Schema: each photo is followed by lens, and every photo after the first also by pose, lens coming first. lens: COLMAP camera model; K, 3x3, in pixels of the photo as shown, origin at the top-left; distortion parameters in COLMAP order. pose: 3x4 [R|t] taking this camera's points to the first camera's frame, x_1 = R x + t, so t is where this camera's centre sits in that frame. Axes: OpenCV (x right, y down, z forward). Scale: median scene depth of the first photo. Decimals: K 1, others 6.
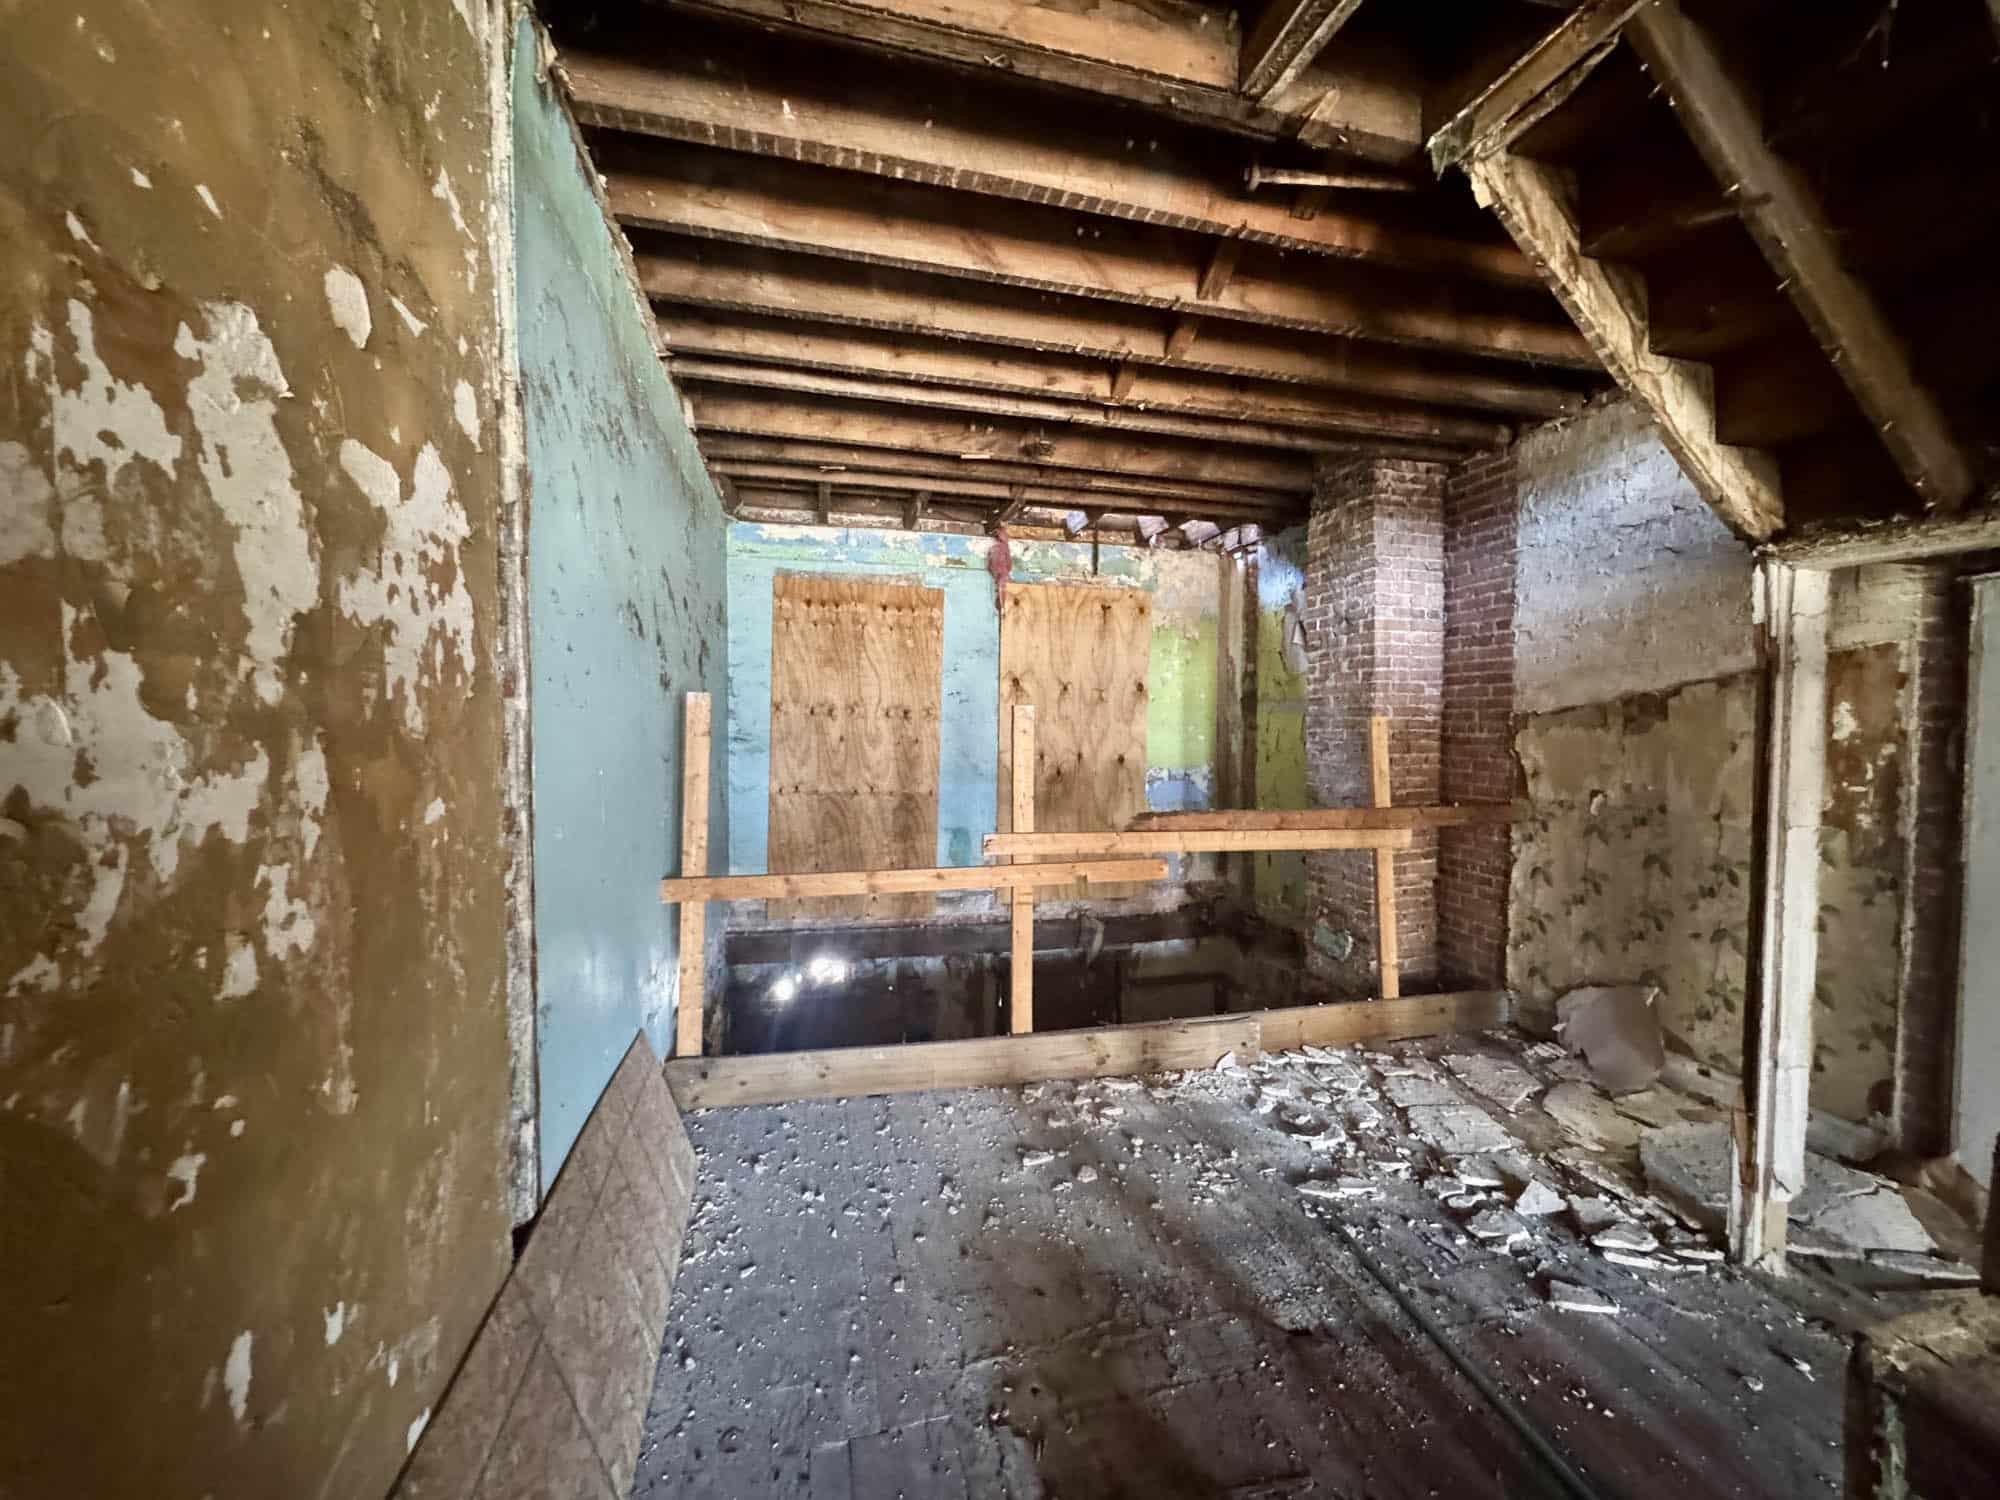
lens RADIAL K [[799.6, 0, 1000.8], [0, 799.6, 753.4], [0, 0, 1]] dist [-0.004157, -0.000179]
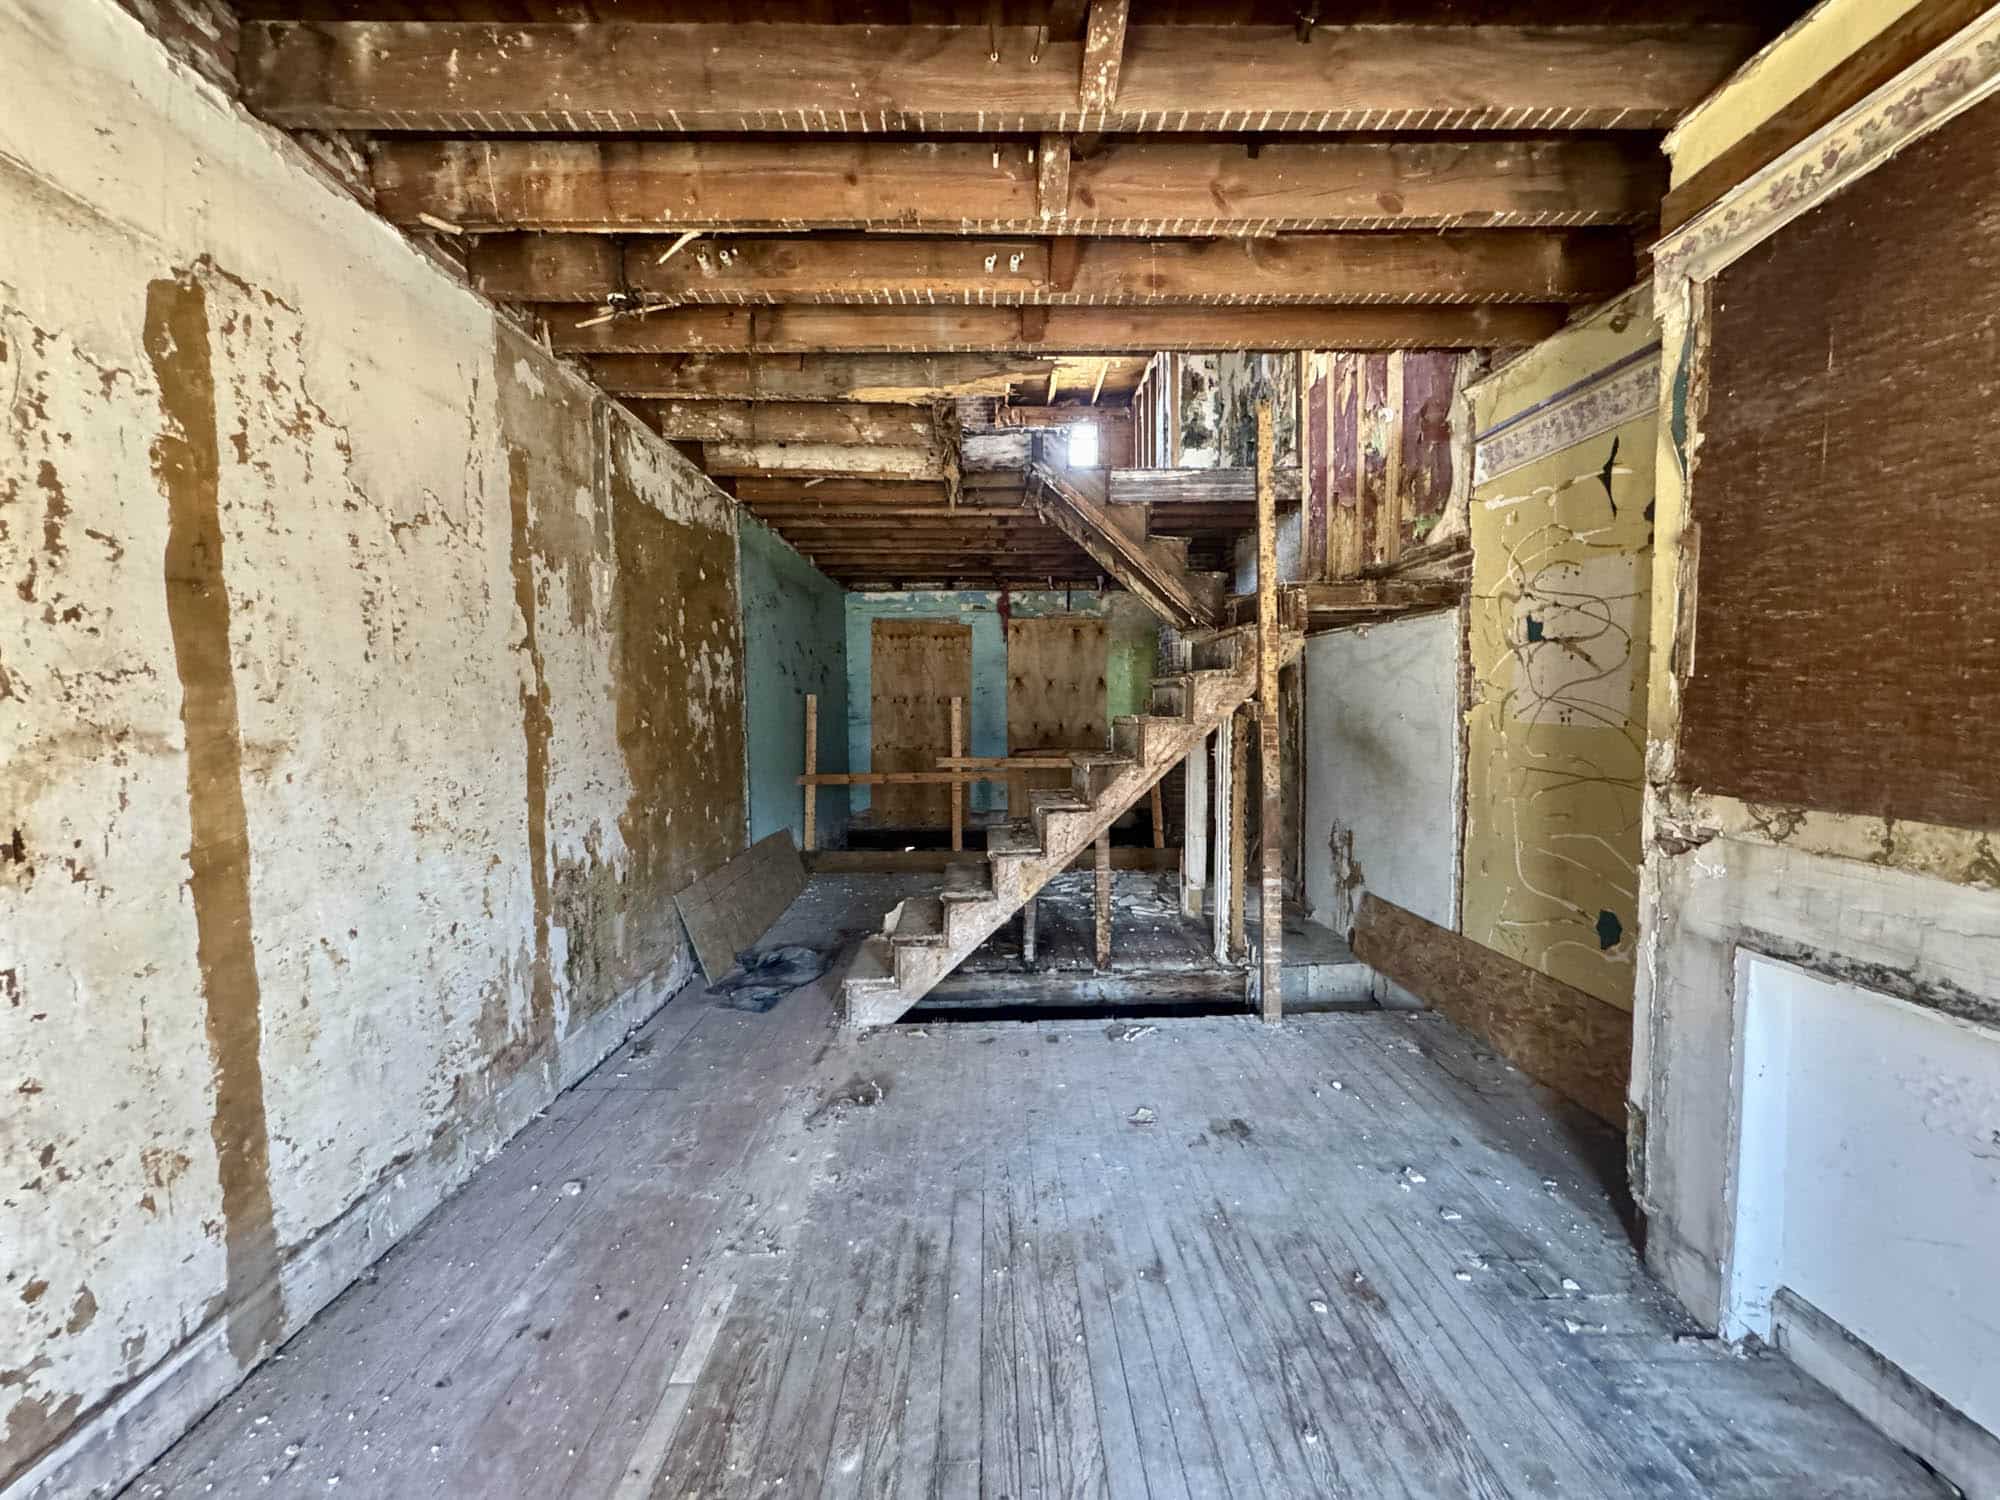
lens RADIAL K [[799.6, 0, 1000.8], [0, 799.6, 753.4], [0, 0, 1]] dist [-0.004157, -0.000179]
pose [[0.976549, -0.005075, -0.215234, 0.338344], [0.009388, 0.999775, 0.019021, 0.027382], [0.215089, -0.020595, 0.976377, -0.592209]]
